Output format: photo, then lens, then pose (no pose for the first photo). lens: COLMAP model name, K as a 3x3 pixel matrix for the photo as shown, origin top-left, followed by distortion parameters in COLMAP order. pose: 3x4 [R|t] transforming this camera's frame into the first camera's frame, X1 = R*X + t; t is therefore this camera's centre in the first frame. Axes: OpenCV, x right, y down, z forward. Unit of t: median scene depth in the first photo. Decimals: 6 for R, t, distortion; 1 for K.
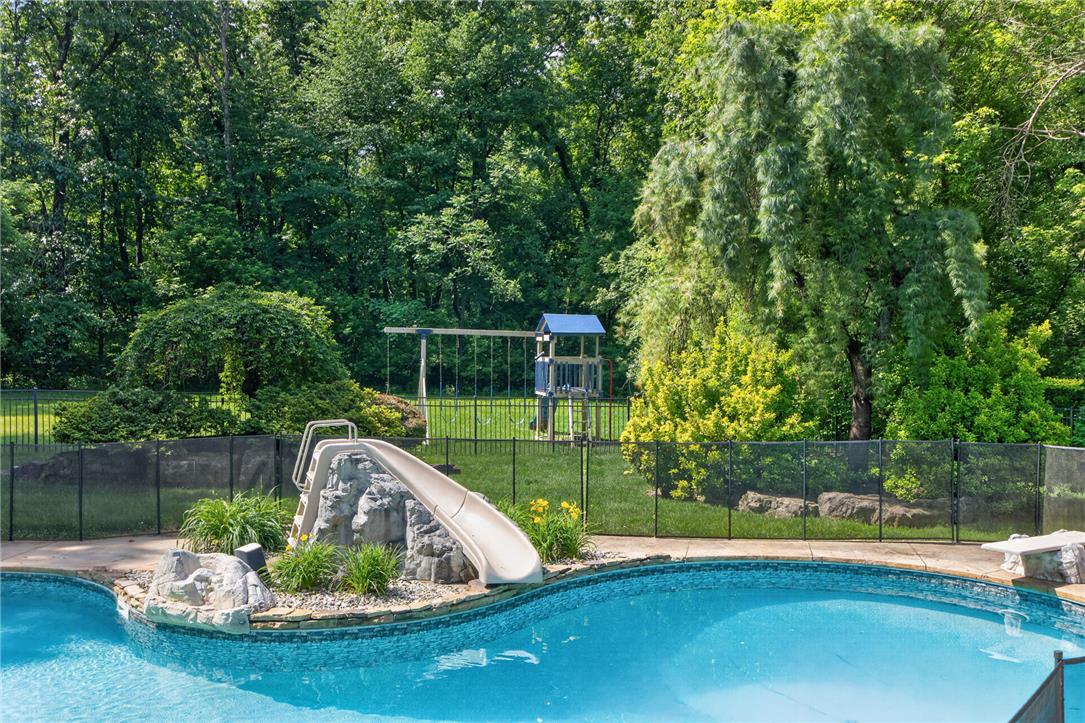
lens RADIAL K [[978.9, 0, 539.3], [0, 978.9, 358.3], [0, 0, 1]] dist [-0.007429, -0.002312]
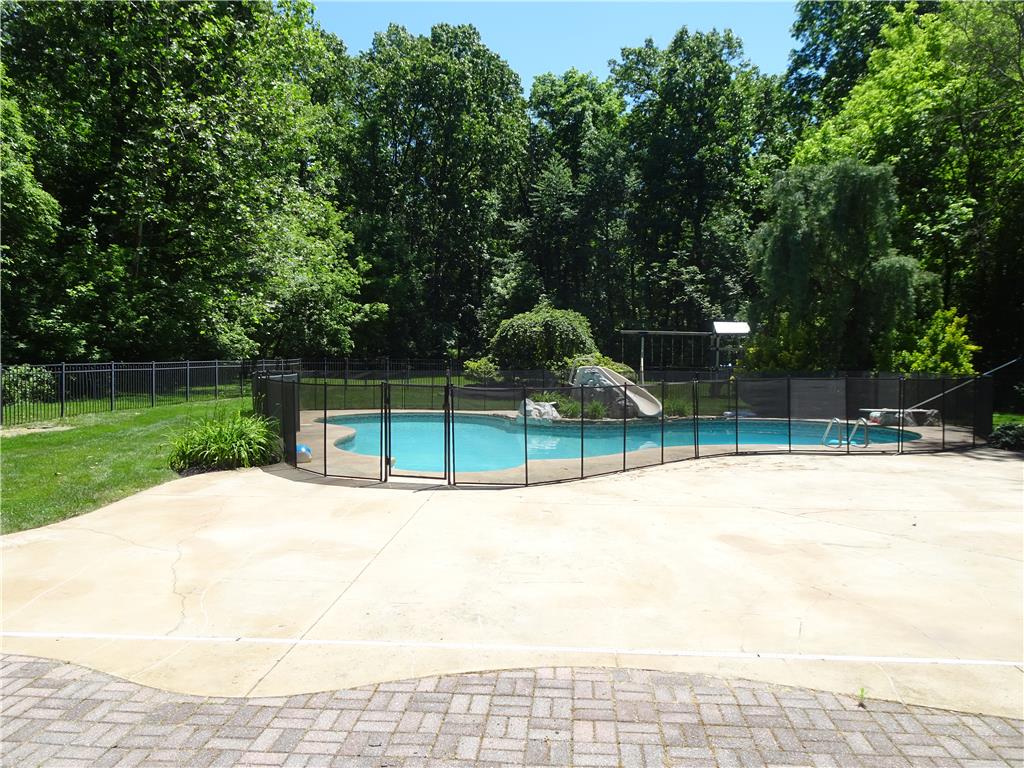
lens RADIAL K [[732.7, 0, 517.1], [0, 732.7, 387.1], [0, 0, 1]] dist [0.001395, 0.000436]
pose [[0.947660, 0.014811, -0.318937, 0.165838], [-0.008767, 0.999754, 0.020378, 0.081913], [0.319160, -0.016516, 0.947557, -0.609656]]
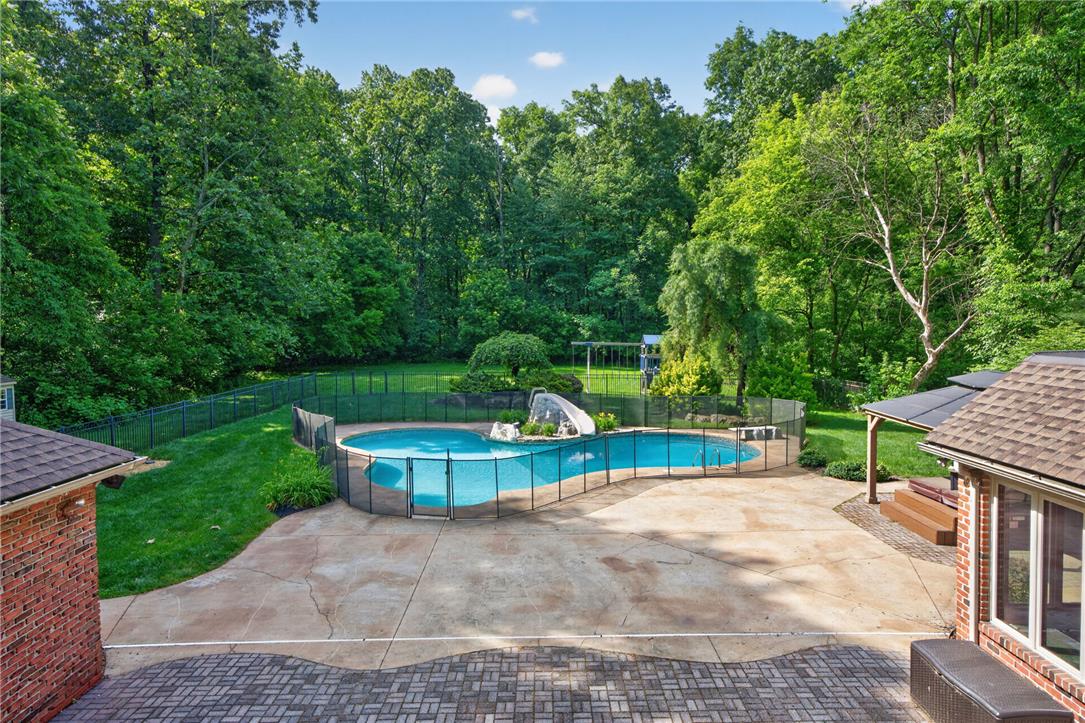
lens RADIAL K [[651.2, 0, 542.7], [0, 651.2, 357.0], [0, 0, 1]] dist [-0.006733, 0.000837]
pose [[0.970136, 0.000252, -0.242563, 0.264787], [0.008638, 0.999329, 0.035585, -0.094082], [0.242410, -0.036618, 0.969483, -0.901589]]
